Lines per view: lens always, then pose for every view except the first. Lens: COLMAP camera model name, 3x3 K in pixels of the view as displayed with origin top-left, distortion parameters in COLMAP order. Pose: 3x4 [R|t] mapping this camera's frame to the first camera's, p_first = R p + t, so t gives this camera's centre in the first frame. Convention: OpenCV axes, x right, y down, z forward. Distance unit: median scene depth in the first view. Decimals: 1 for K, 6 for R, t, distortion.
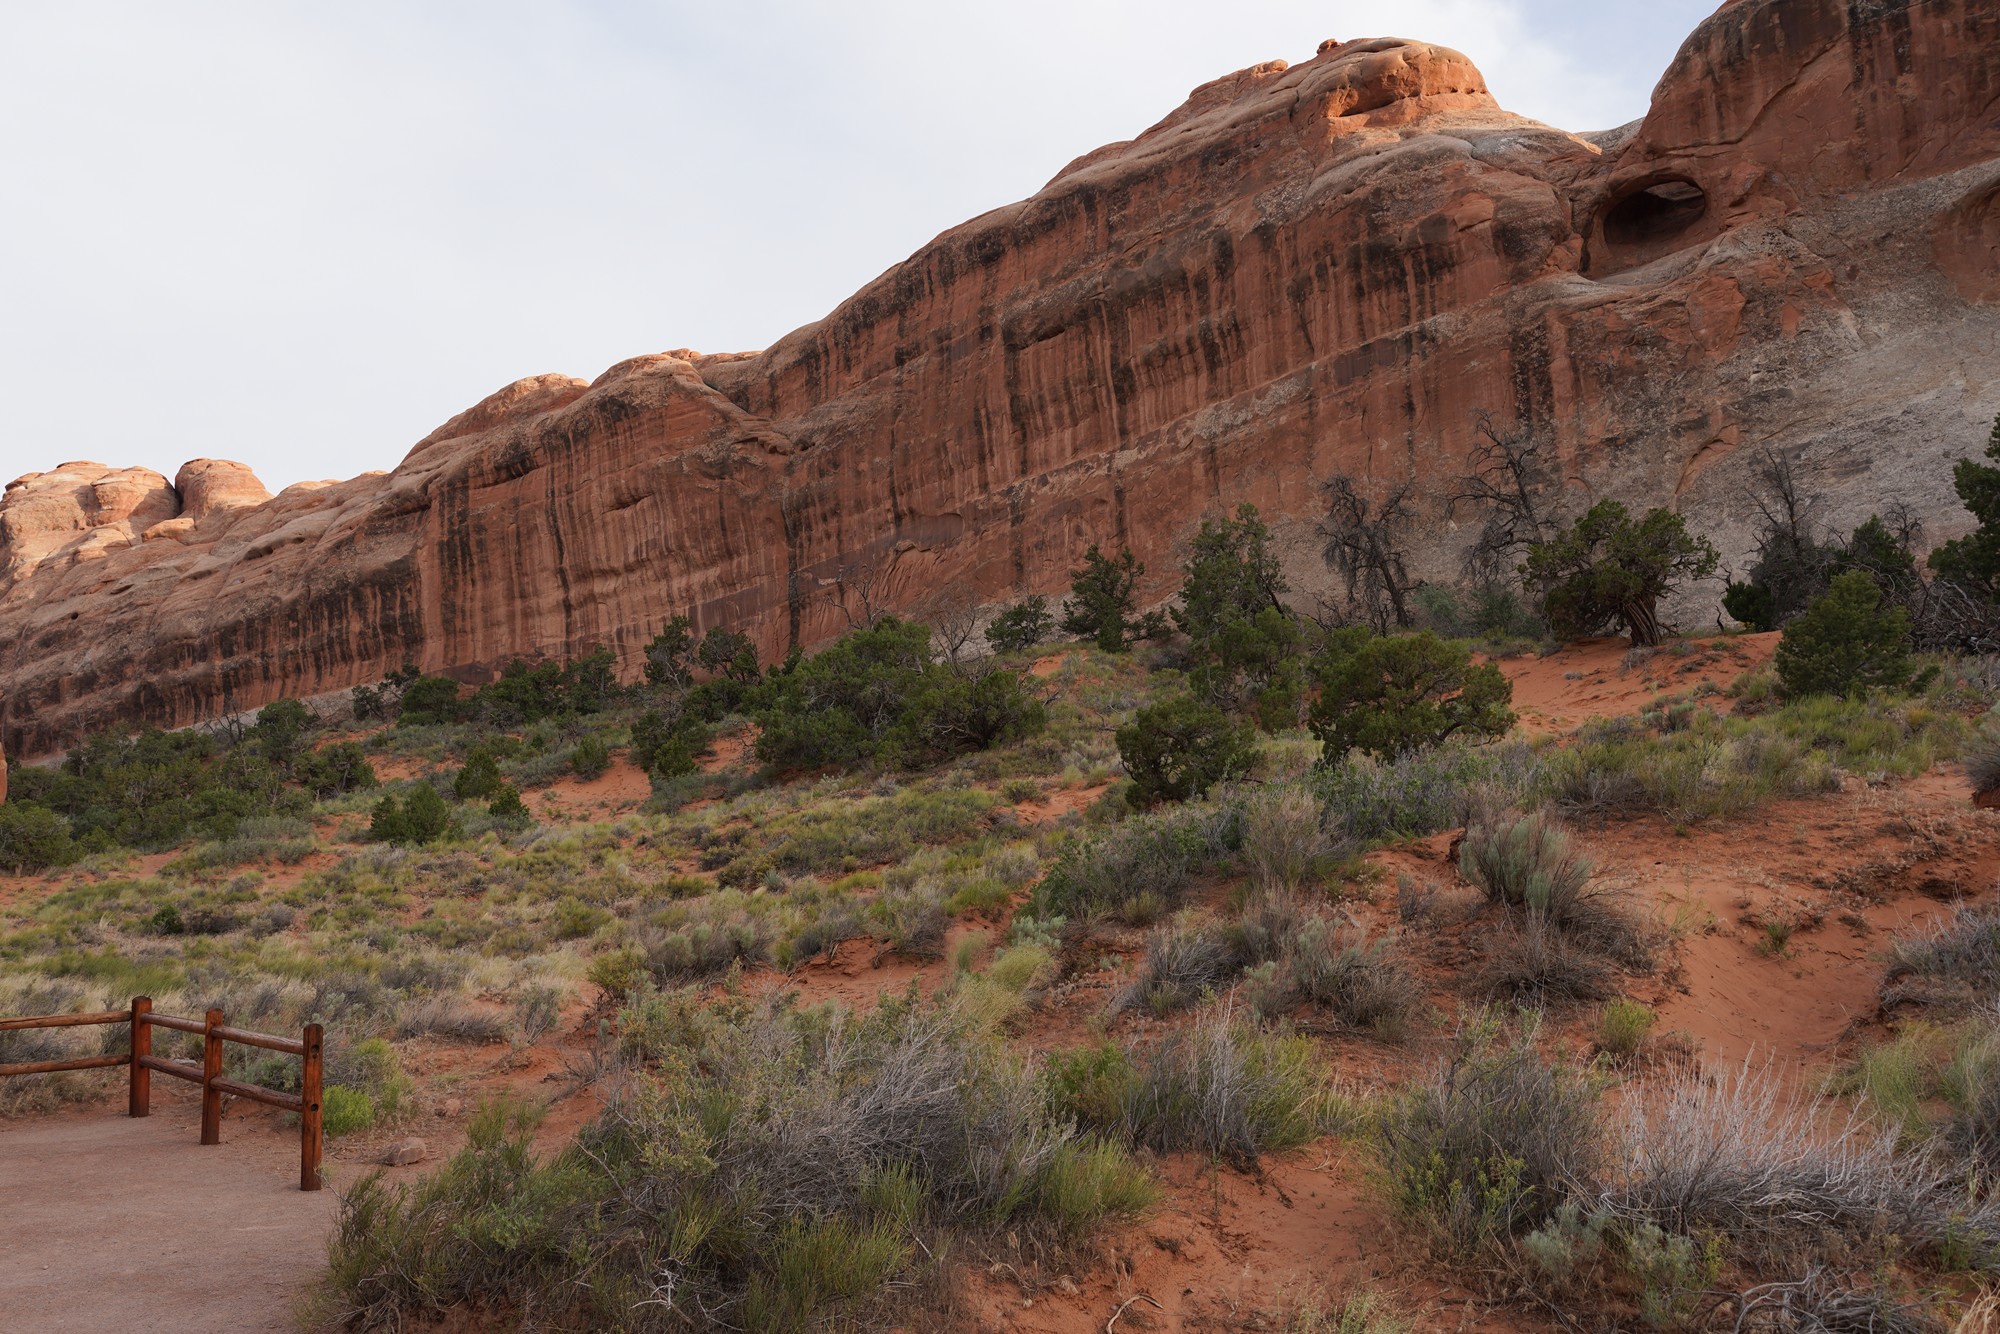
lens RADIAL K [[1563.2, 0, 998.0], [0, 1563.2, 667.9], [0, 0, 1]] dist [-0.020026, 0.017596]
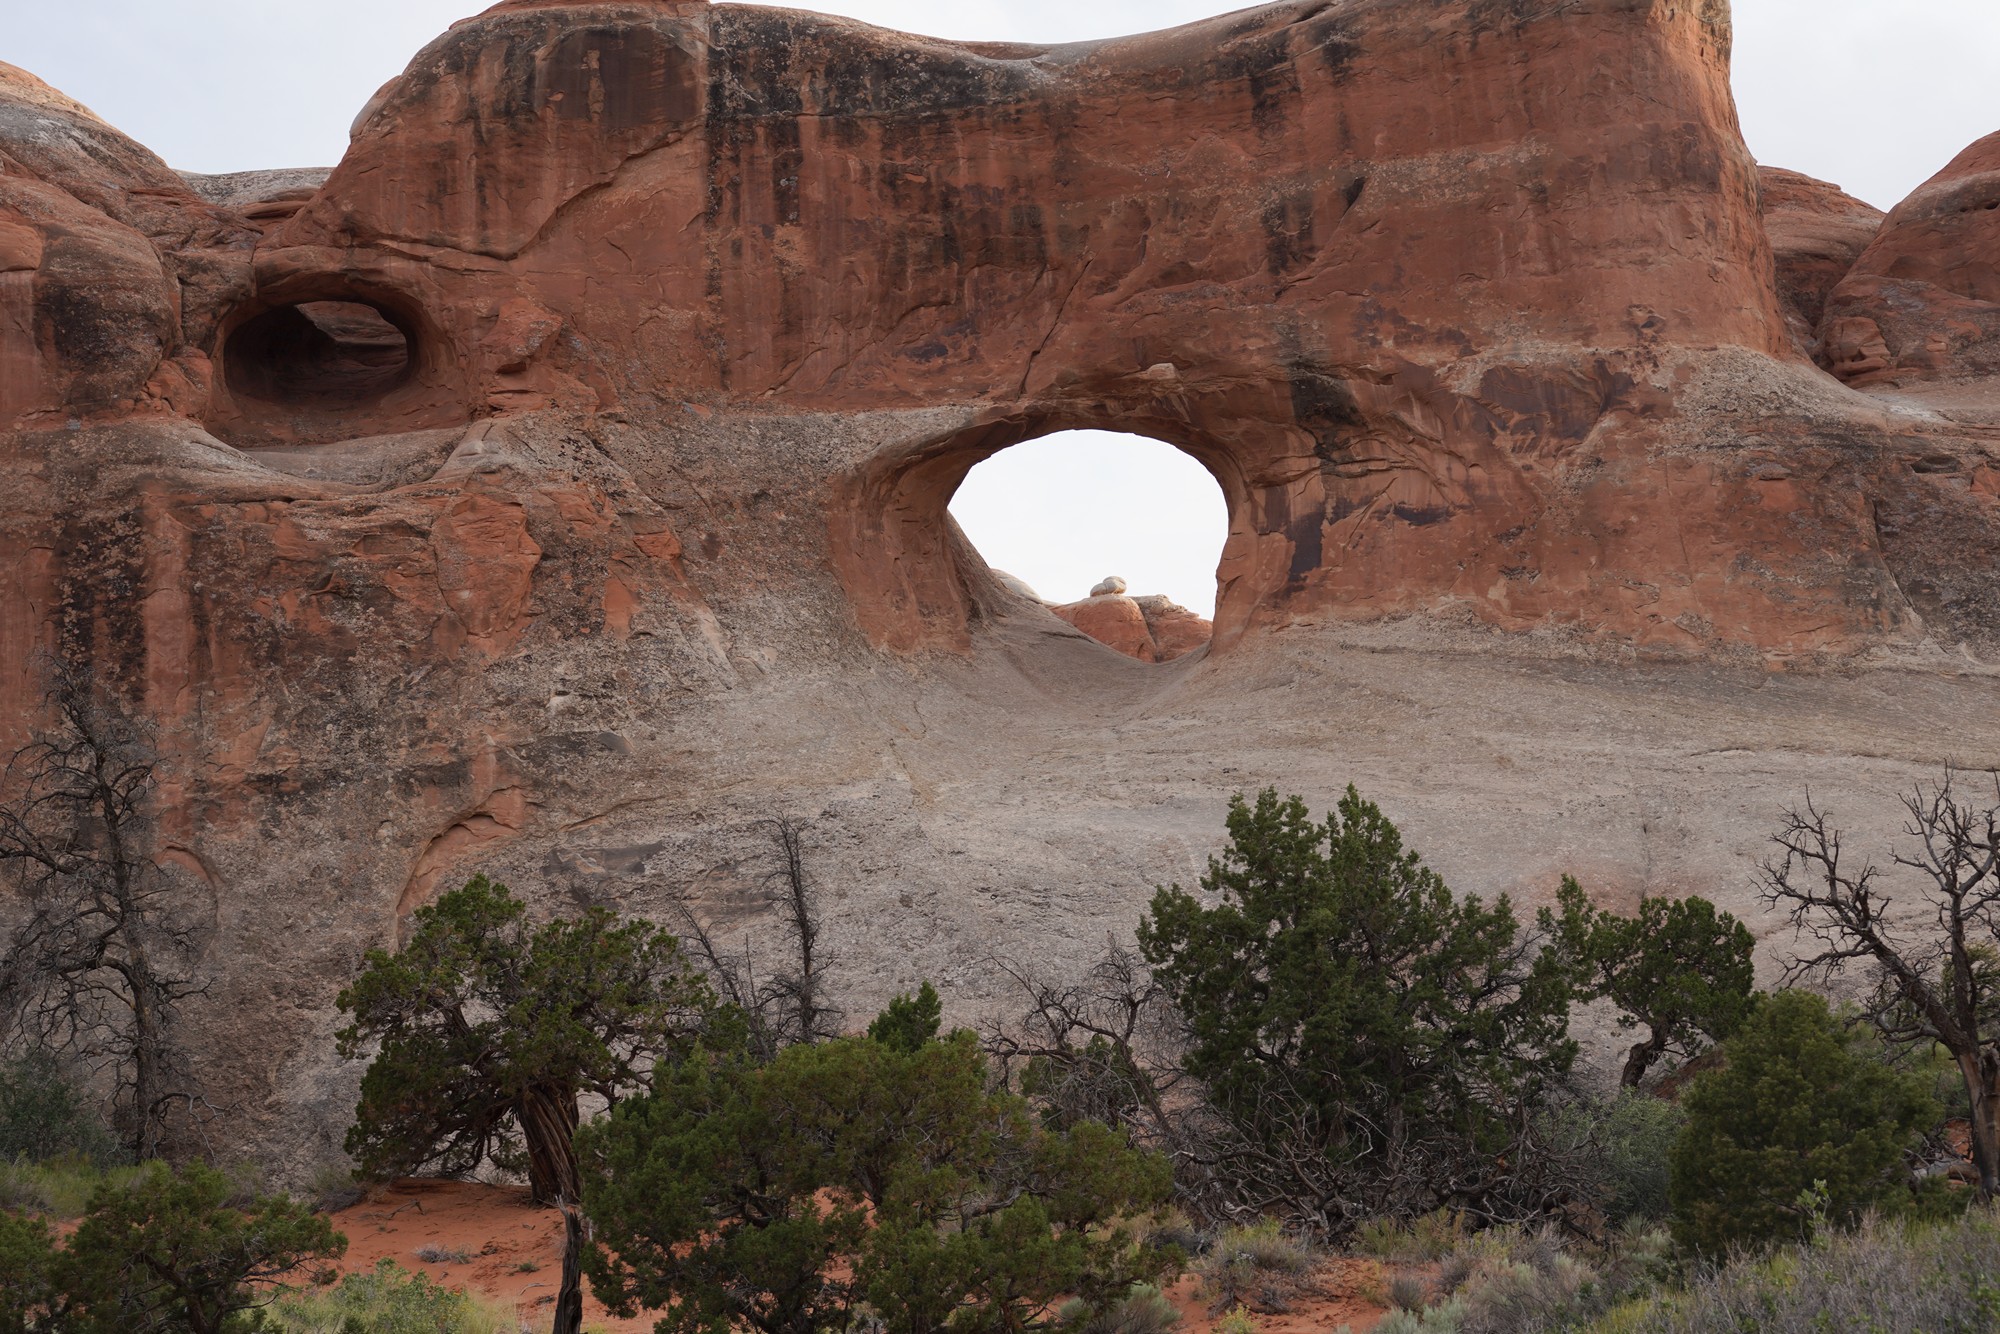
lens RADIAL K [[3251.7, 0, 1001.9], [0, 3251.7, 633.2], [0, 0, 1]] dist [-0.000063, 0.000000]
pose [[0.690512, 0.203362, 0.694145, -0.141779], [-0.047197, 0.970286, -0.237313, 0.032490], [-0.721779, 0.131106, 0.679593, 0.171938]]
